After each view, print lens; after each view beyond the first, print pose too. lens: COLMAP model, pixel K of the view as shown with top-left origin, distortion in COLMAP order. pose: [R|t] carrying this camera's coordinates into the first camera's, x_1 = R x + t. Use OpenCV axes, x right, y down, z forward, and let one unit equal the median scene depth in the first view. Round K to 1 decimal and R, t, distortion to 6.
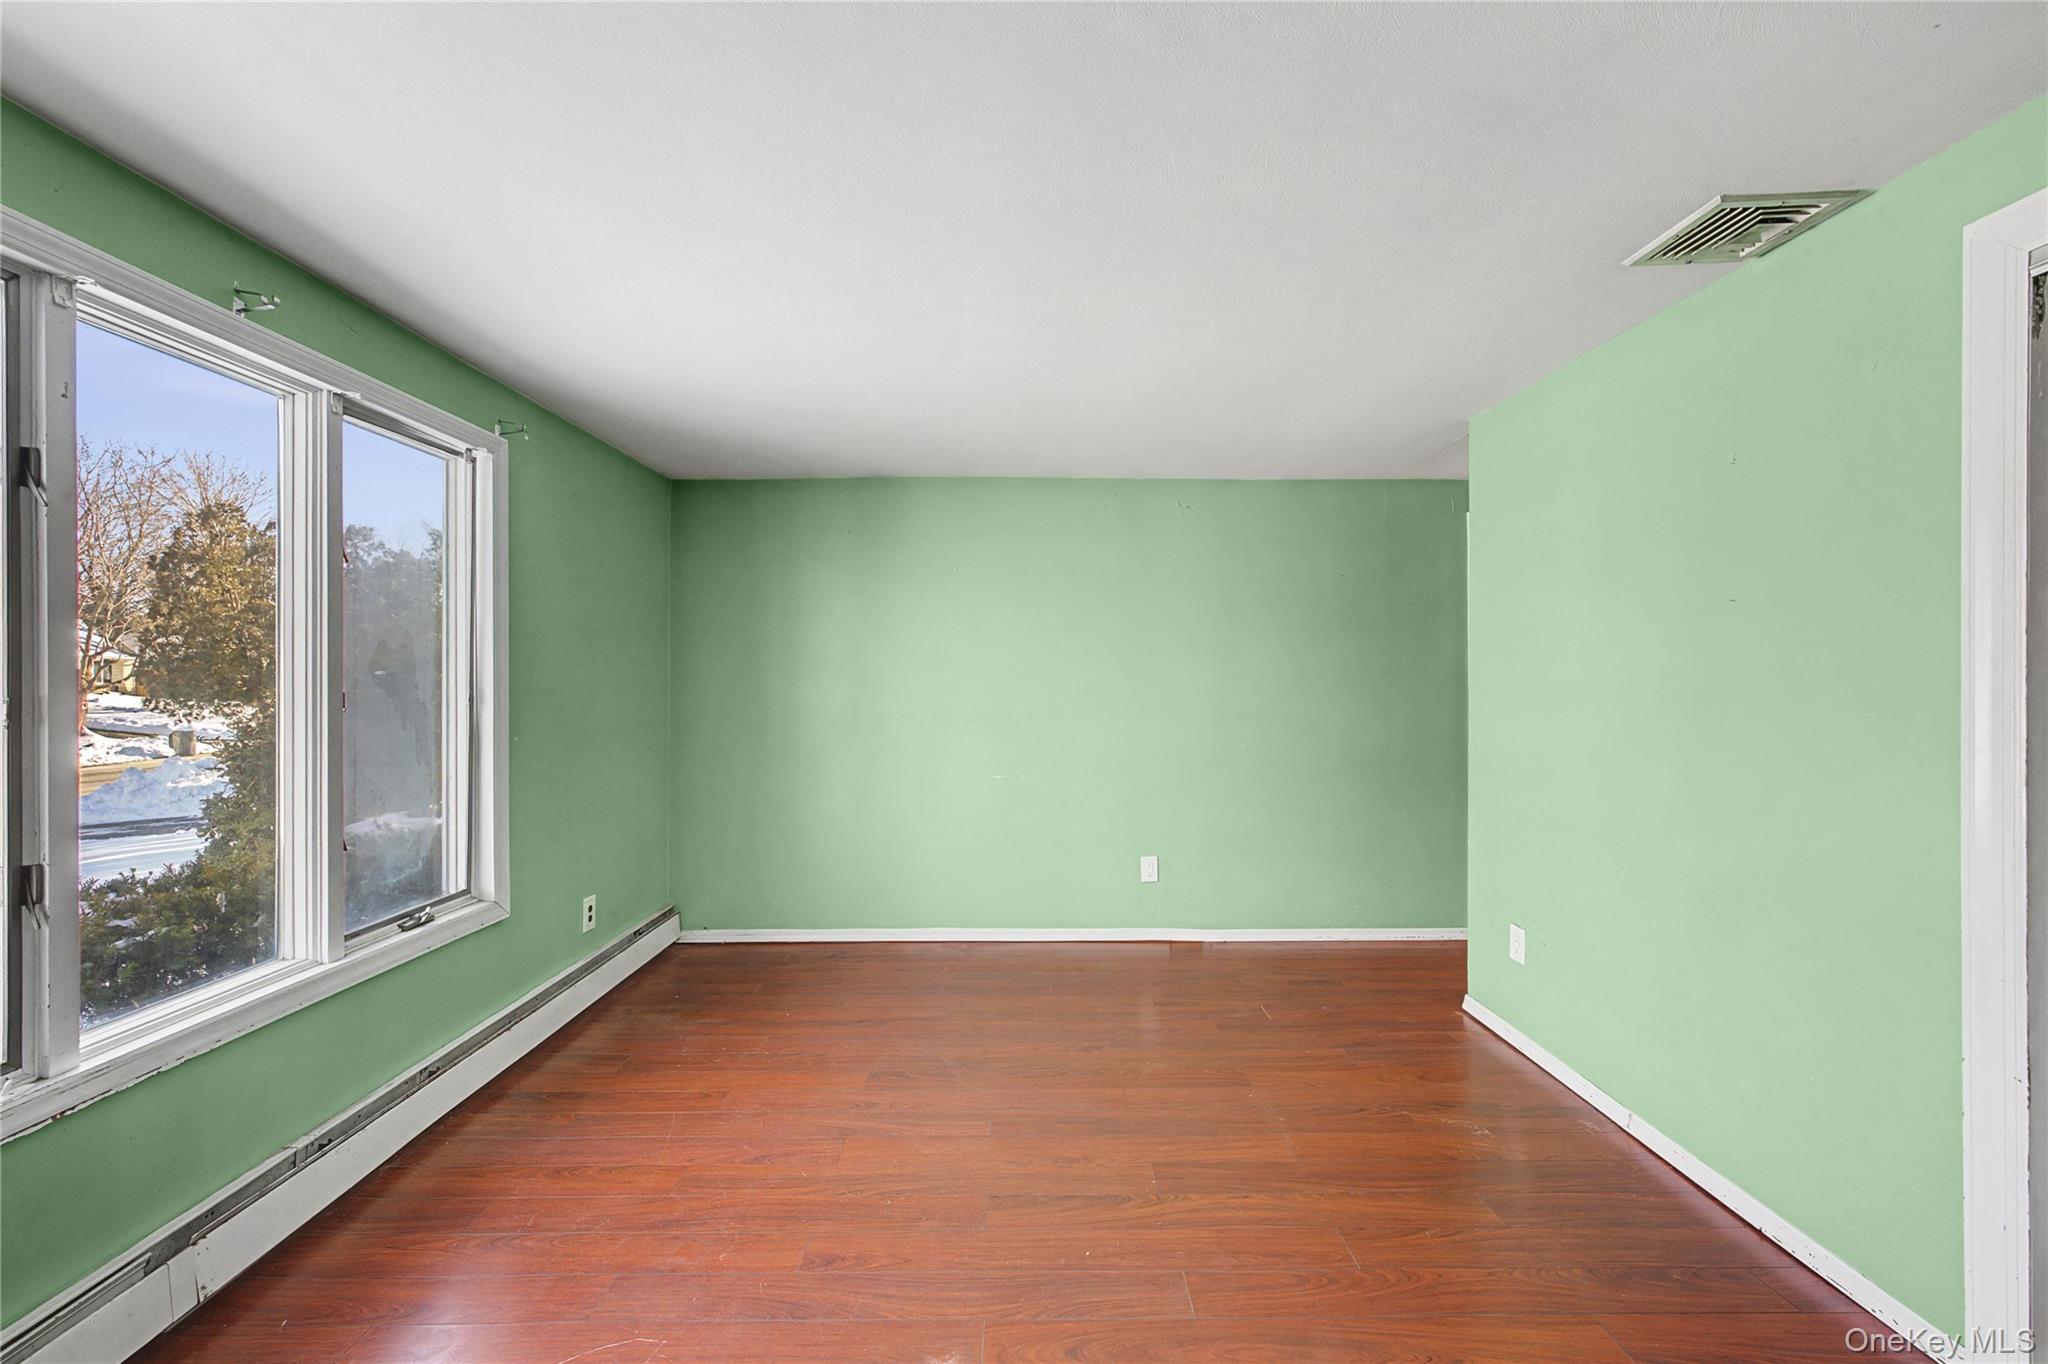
lens RADIAL K [[862.6, 0, 1030.3], [0, 862.6, 691.2], [0, 0, 1]] dist [-0.023502, 0.013439]
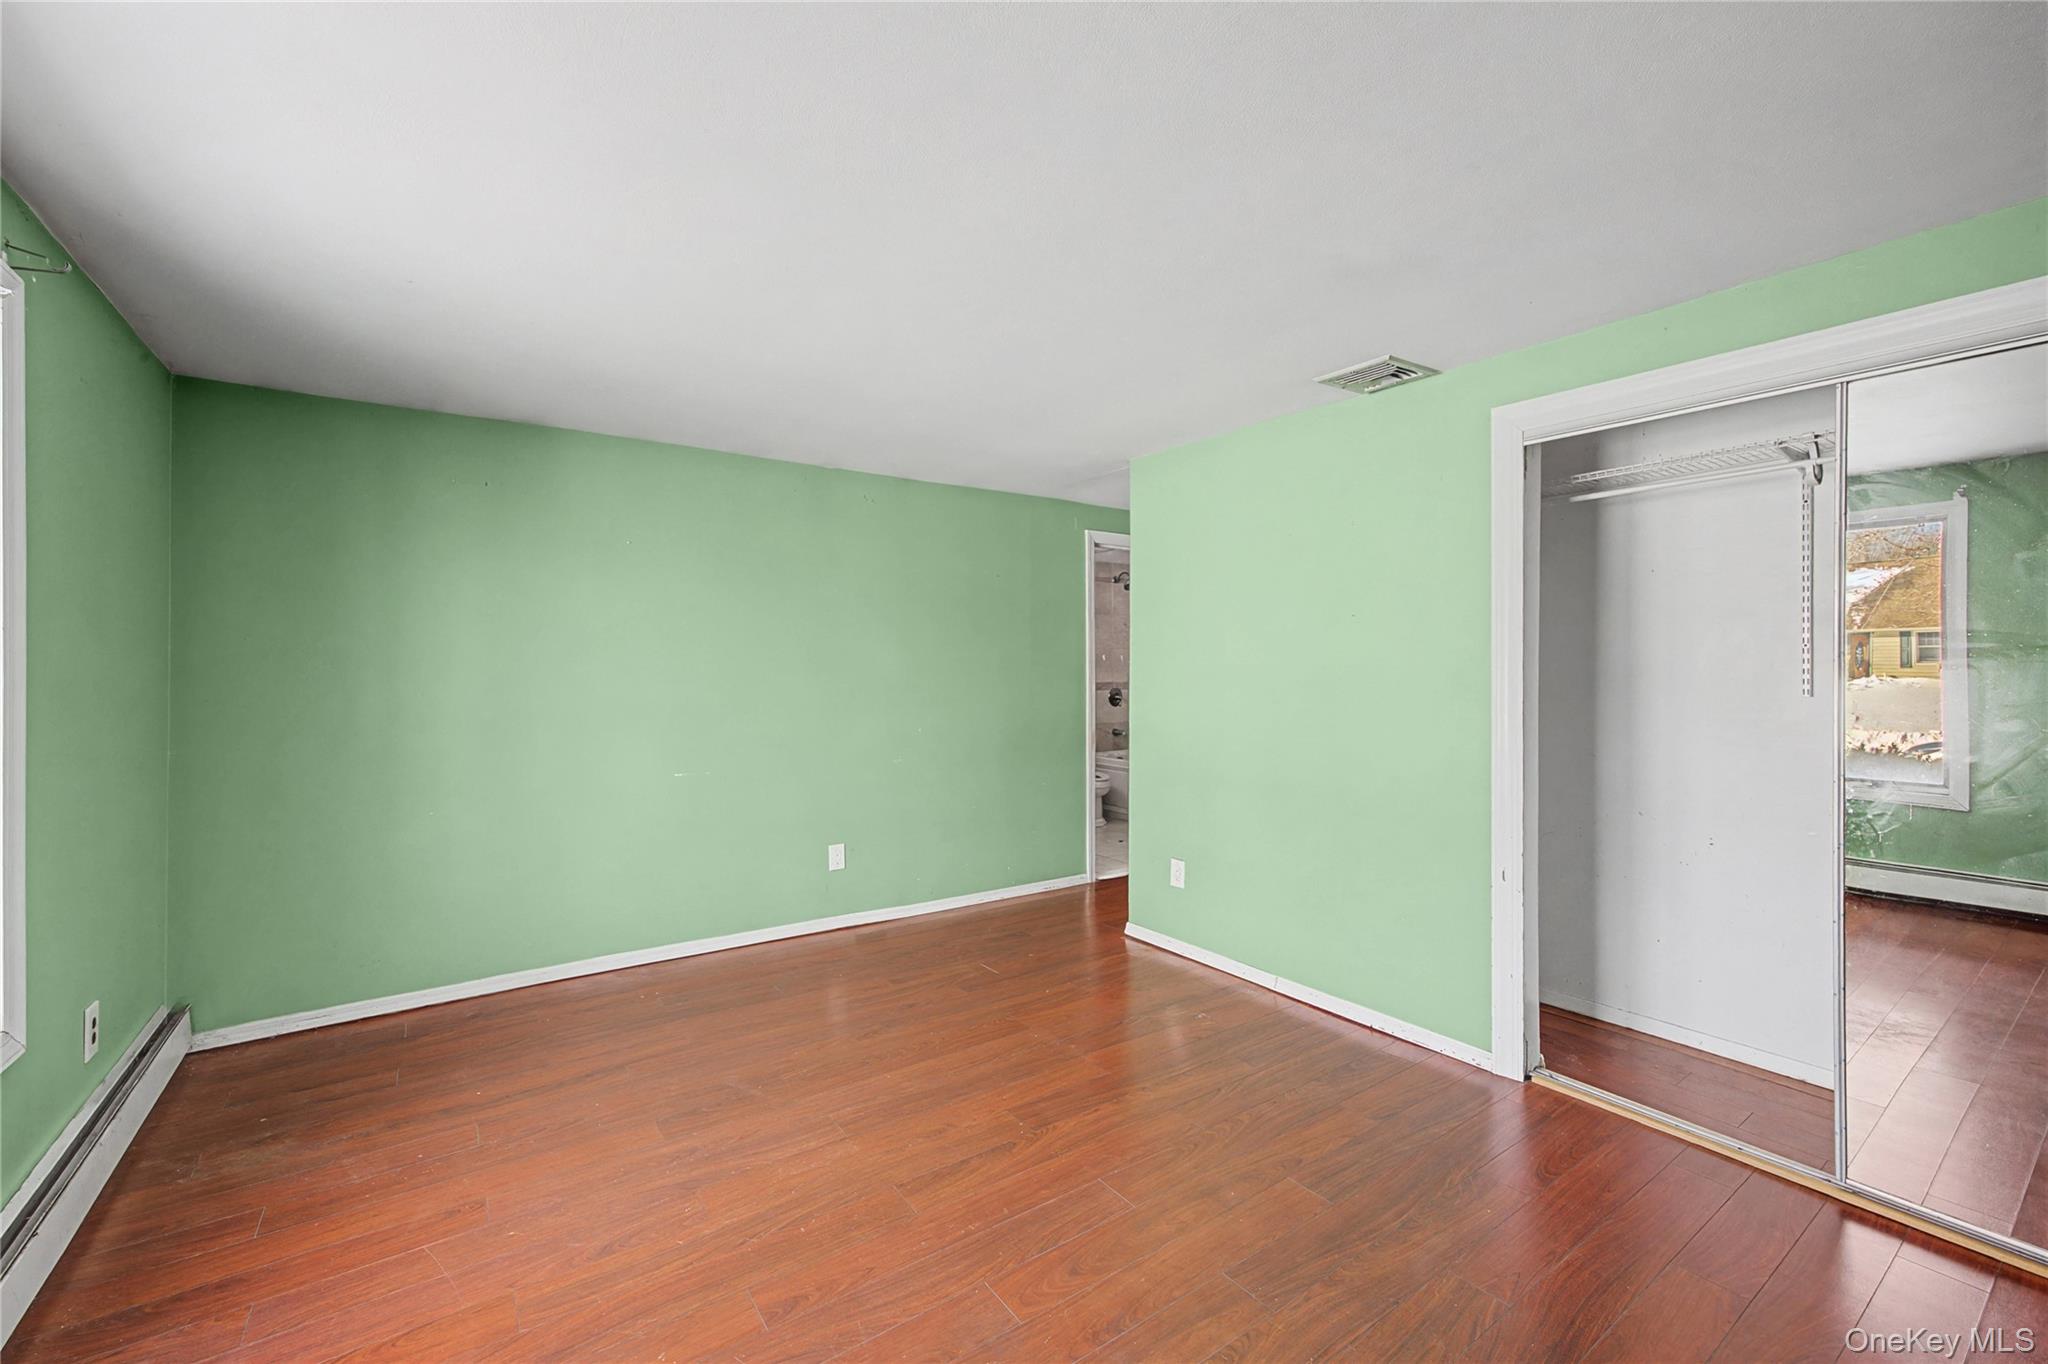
lens RADIAL K [[870.0, 0, 1027.2], [0, 870.0, 678.8], [0, 0, 1]] dist [-0.006772, 0.000639]
pose [[0.810681, -0.008189, 0.585431, -0.388332], [0.008908, 0.999959, 0.001653, -0.001760], [-0.585421, 0.003874, 0.810720, 0.067617]]
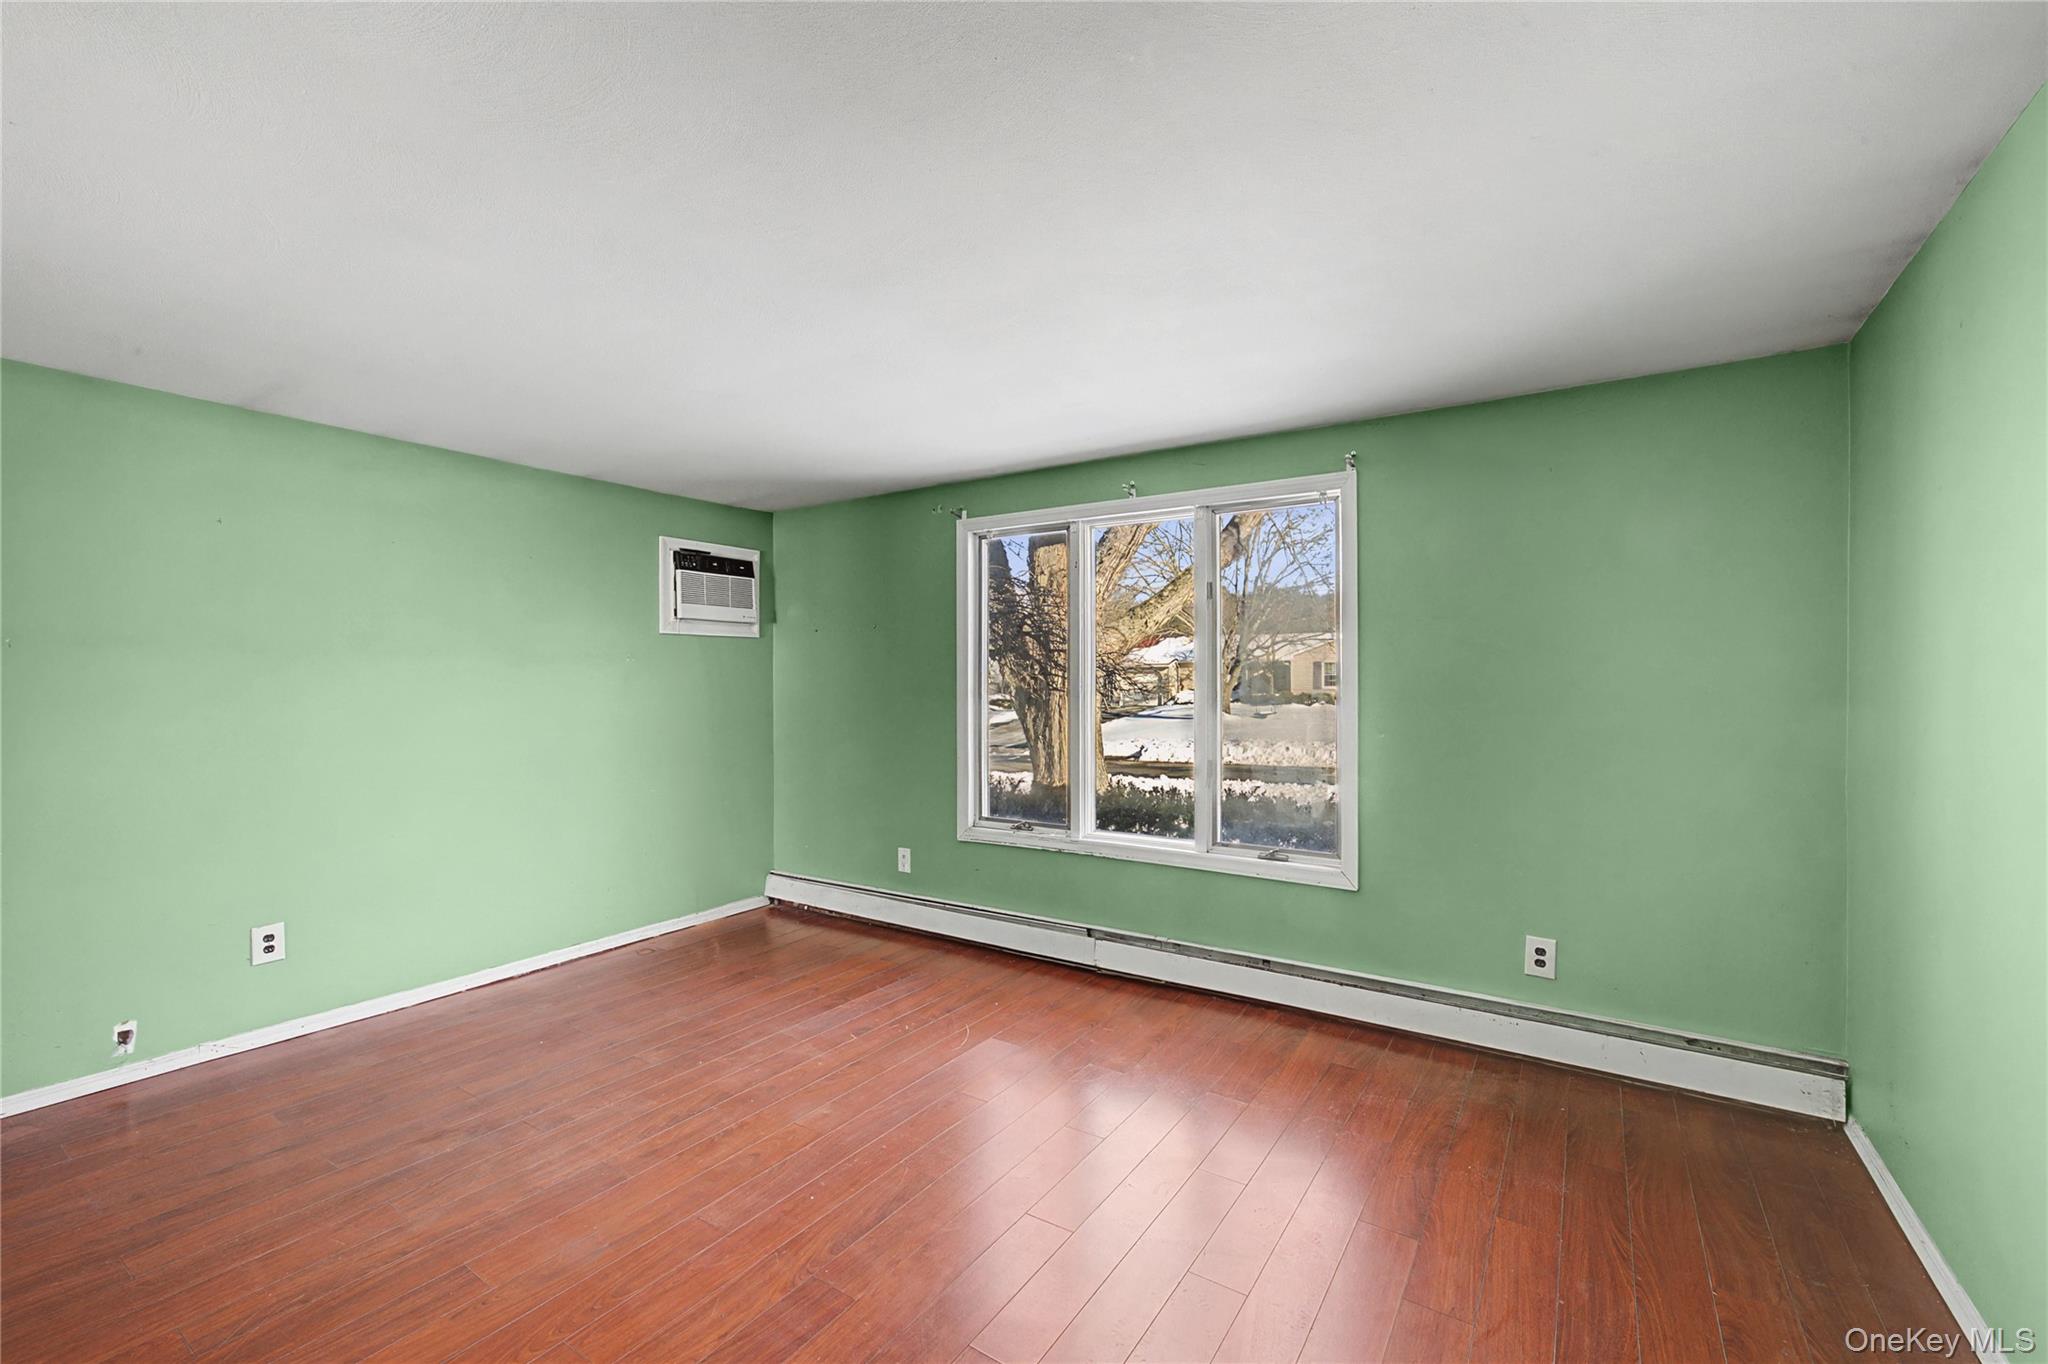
lens RADIAL K [[862.6, 0, 1030.3], [0, 862.6, 691.2], [0, 0, 1]] dist [-0.023502, 0.013439]
pose [[-0.564562, 0.013680, -0.825277, 0.565237], [-0.008742, 0.999707, 0.022552, -0.022686], [0.825344, 0.019946, -0.564278, 1.276717]]
